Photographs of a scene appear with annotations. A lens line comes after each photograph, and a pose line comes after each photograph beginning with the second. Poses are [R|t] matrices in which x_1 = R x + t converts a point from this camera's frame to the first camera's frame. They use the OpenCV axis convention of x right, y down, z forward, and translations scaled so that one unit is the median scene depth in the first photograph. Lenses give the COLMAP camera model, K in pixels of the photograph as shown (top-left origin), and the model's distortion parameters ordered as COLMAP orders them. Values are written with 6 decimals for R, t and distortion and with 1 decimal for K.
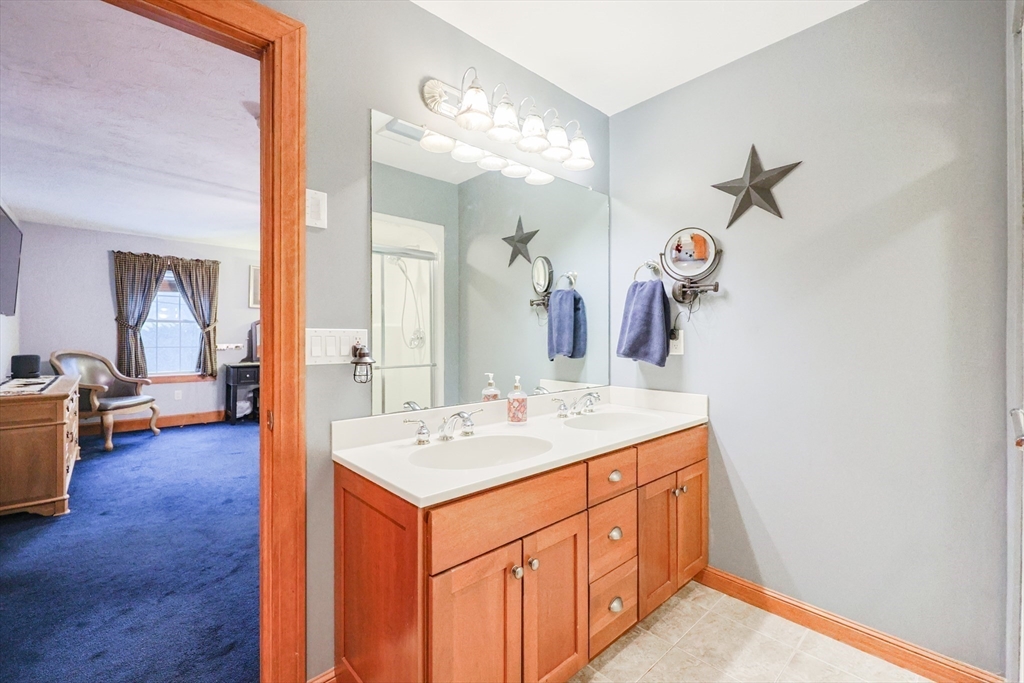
lens RADIAL K [[440.7, 0, 514.7], [0, 440.7, 343.7], [0, 0, 1]] dist [-0.004297, -0.000057]
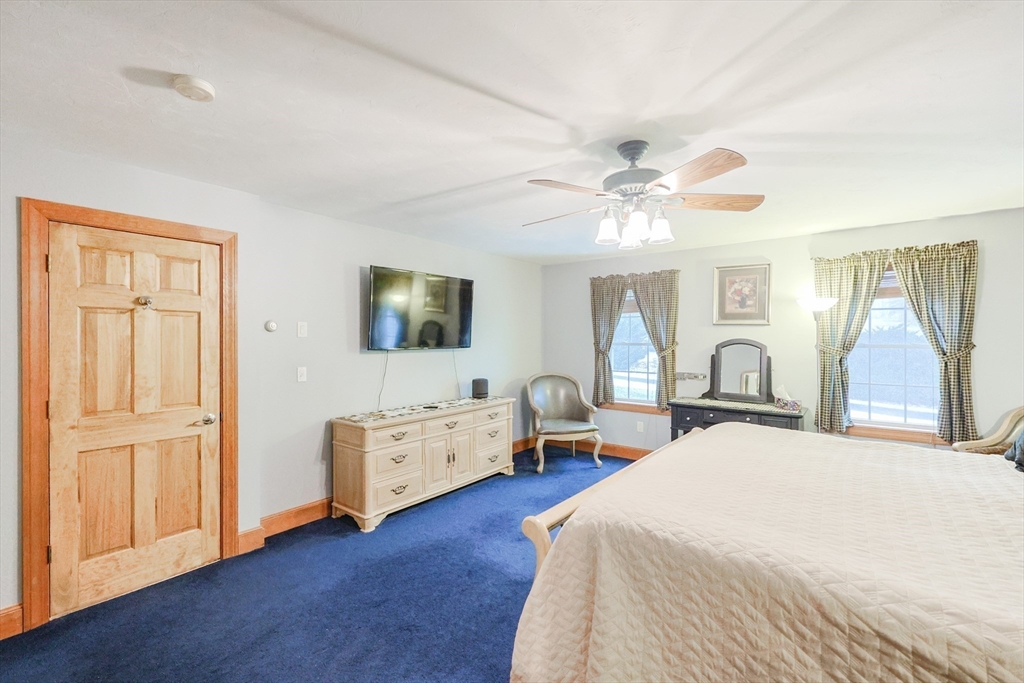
lens RADIAL K [[440.7, 0, 516.7], [0, 440.7, 345.7], [0, 0, 1]] dist [-0.004297, -0.000057]
pose [[0.183655, -0.004614, -0.982980, 0.278528], [-0.009809, 0.999931, -0.006526, -0.157275], [0.982942, 0.010840, 0.183597, 2.287544]]
